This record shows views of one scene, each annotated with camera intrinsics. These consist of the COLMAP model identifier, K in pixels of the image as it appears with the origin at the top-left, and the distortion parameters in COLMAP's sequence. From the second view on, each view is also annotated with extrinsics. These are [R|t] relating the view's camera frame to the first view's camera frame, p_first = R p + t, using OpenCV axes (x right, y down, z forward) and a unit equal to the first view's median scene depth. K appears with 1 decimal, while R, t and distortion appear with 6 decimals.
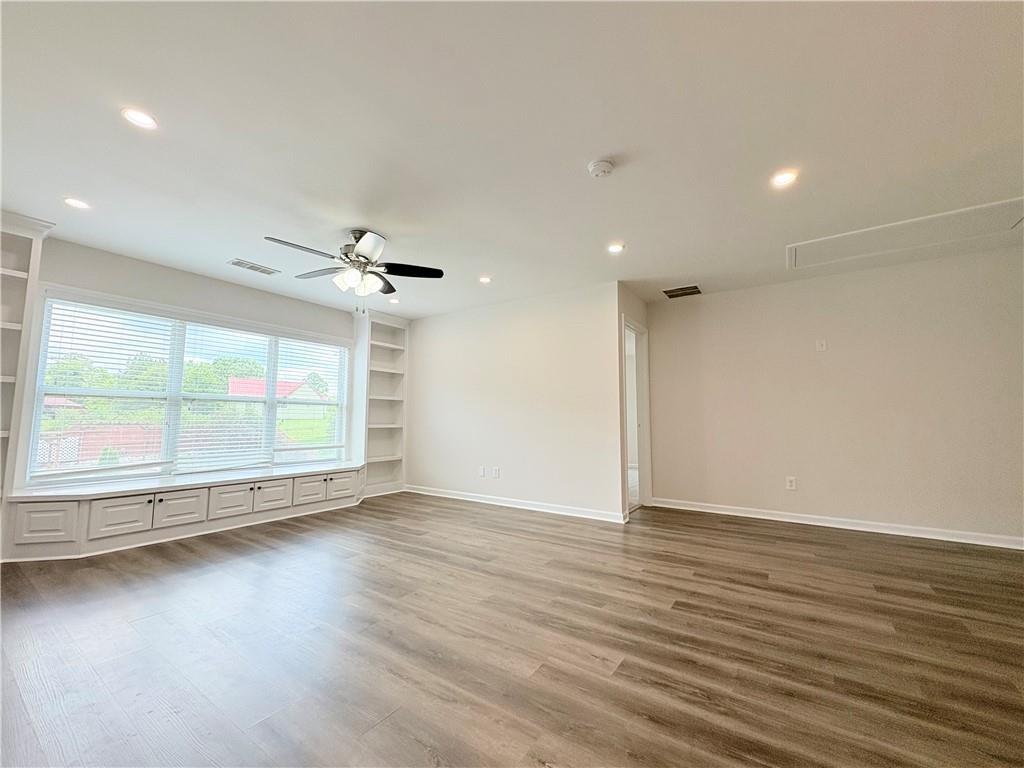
lens RADIAL K [[407.1, 0, 512.7], [0, 407.1, 375.6], [0, 0, 1]] dist [0.000315, 0.000123]
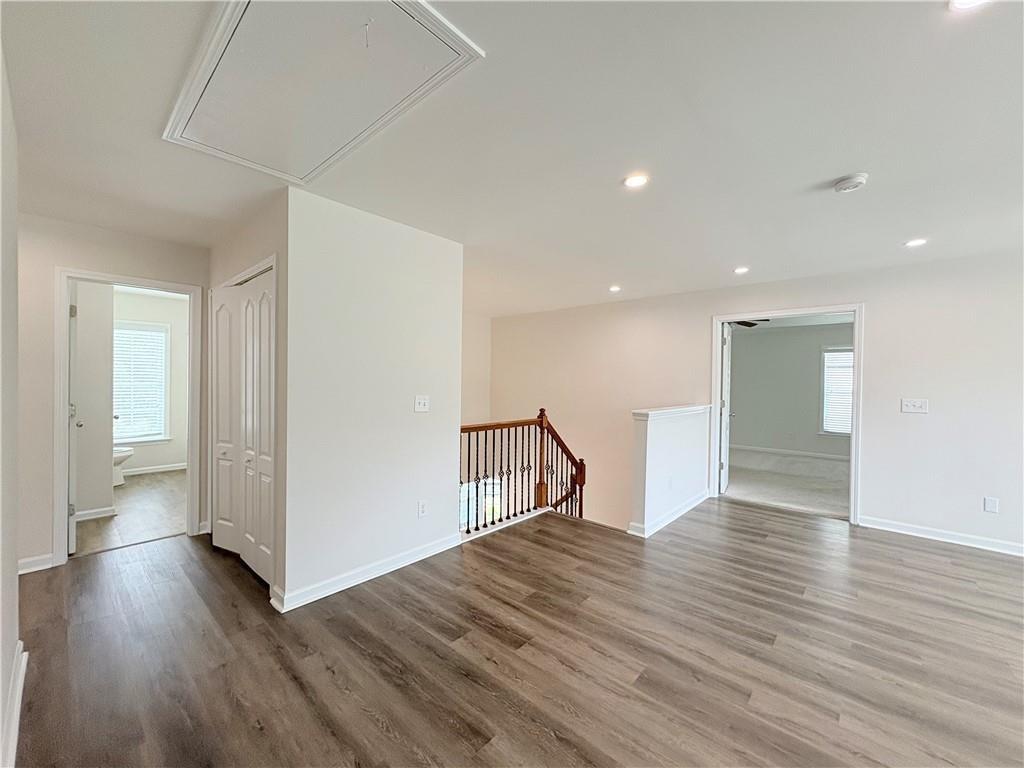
lens RADIAL K [[407.1, 0, 512.4], [0, 407.1, 386.8], [0, 0, 1]] dist [0.000315, 0.000123]
pose [[-0.990277, -0.016580, 0.138118, 0.639821], [-0.030087, 0.994898, -0.096291, 0.050858], [-0.135817, -0.099510, -0.985724, 1.510209]]
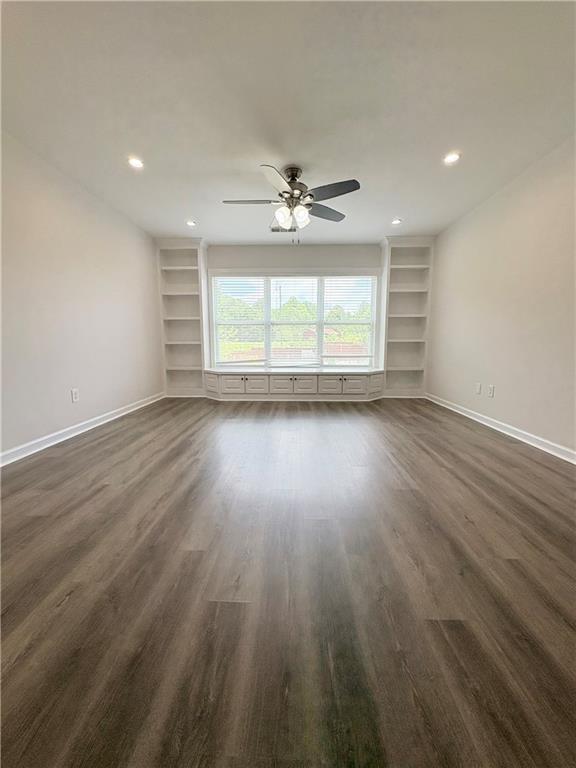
lens RADIAL K [[305.3, 0, 286.8], [0, 305.3, 381.6], [0, 0, 1]] dist [0.000315, 0.000123]
pose [[0.539376, 0.107594, -0.835163, 0.436180], [0.096092, 0.977460, 0.187985, 0.077278], [0.836564, -0.181647, 0.516880, 0.454389]]
